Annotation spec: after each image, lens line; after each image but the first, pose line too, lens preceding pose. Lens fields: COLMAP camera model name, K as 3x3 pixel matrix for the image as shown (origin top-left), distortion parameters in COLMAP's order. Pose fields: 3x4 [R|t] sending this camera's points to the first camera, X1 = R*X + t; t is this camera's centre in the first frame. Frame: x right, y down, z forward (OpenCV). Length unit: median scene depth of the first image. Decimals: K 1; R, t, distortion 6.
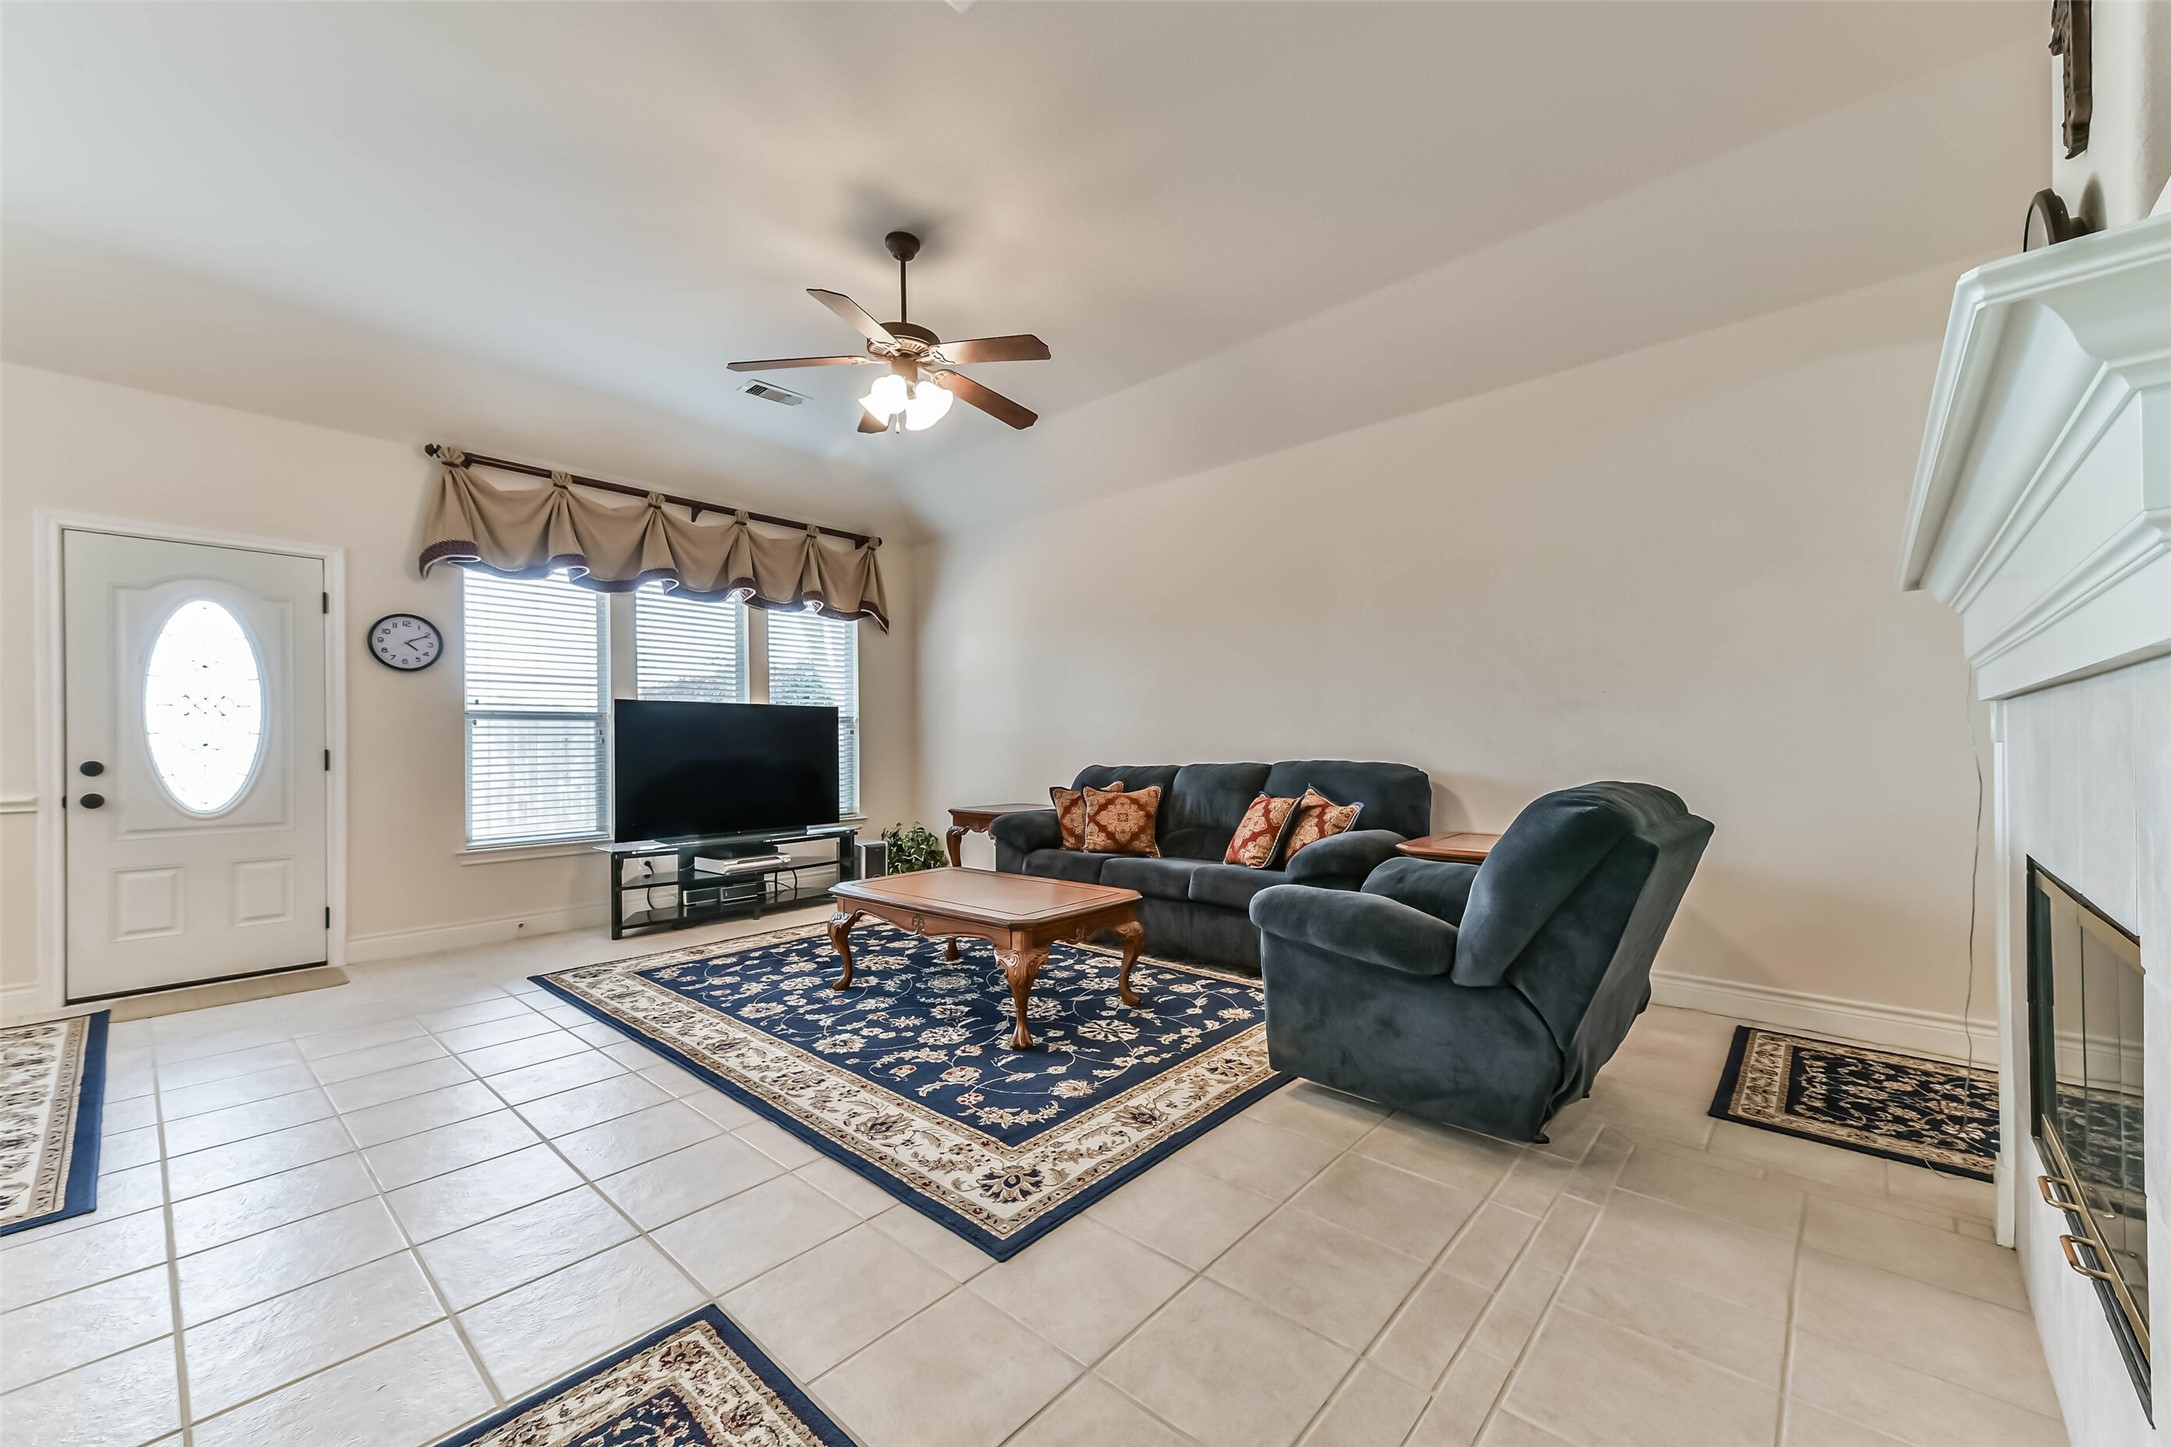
lens RADIAL K [[857.3, 0, 1114.9], [0, 857.3, 738.3], [0, 0, 1]] dist [0.008754, -0.001864]
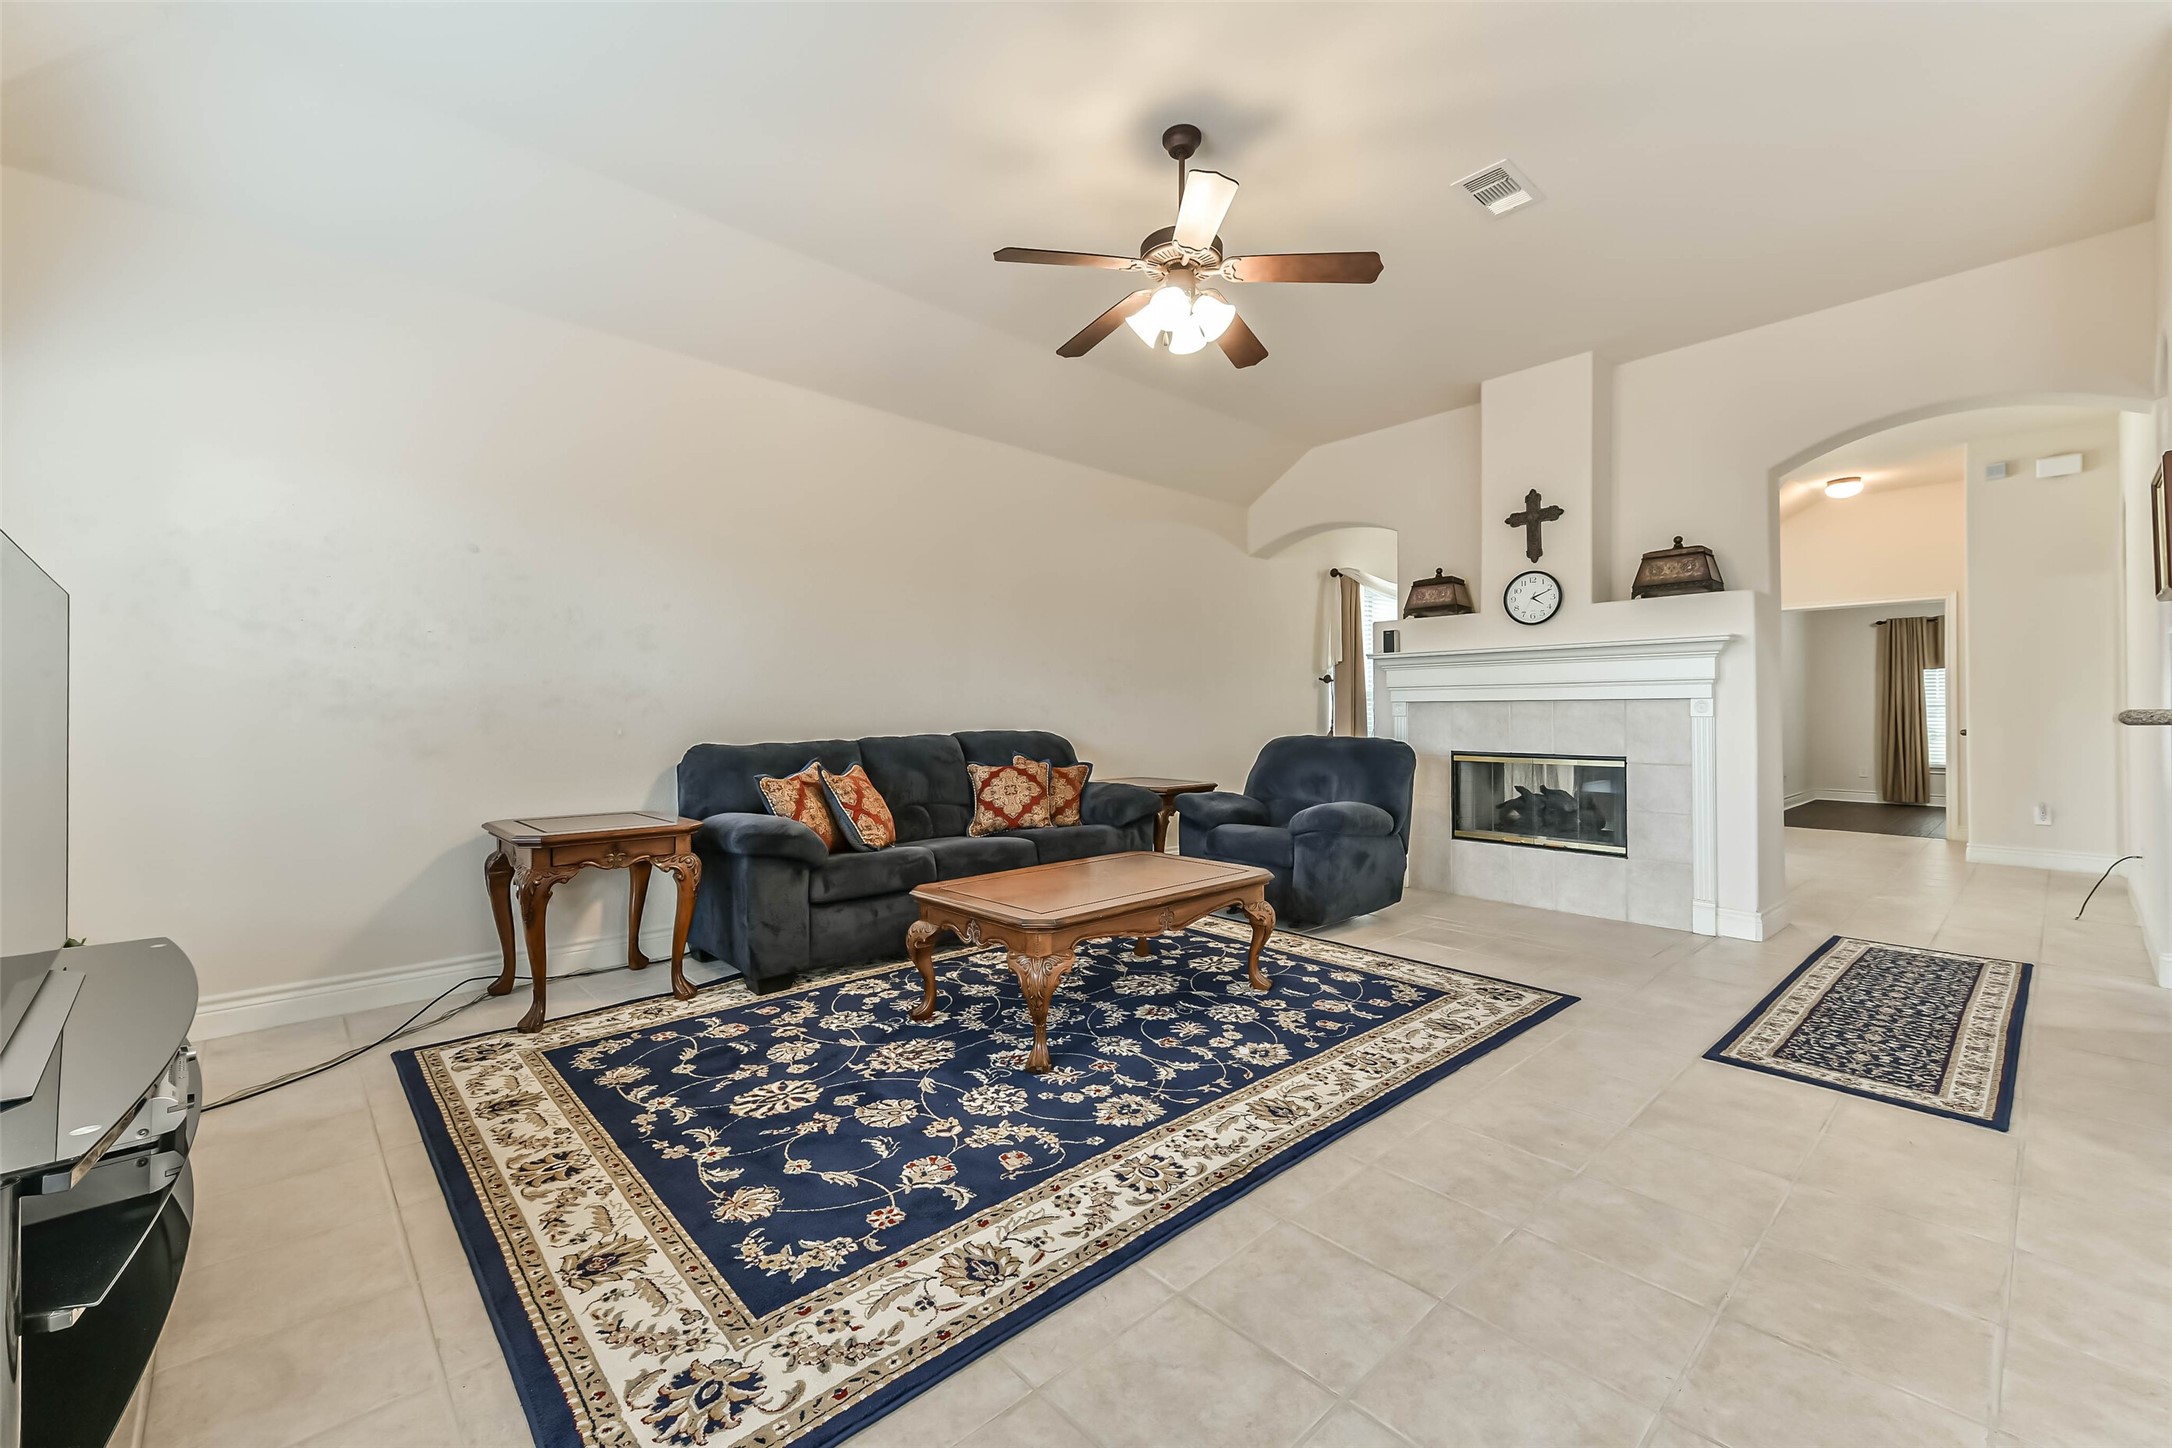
lens RADIAL K [[863.9, 0, 1133.4], [0, 863.9, 693.9], [0, 0, 1]] dist [0.030755, -0.006731]
pose [[0.089843, 0.027298, 0.995582, -1.102888], [-0.005569, 0.999622, -0.026906, 0.015187], [-0.995940, -0.003127, 0.089961, 0.953668]]
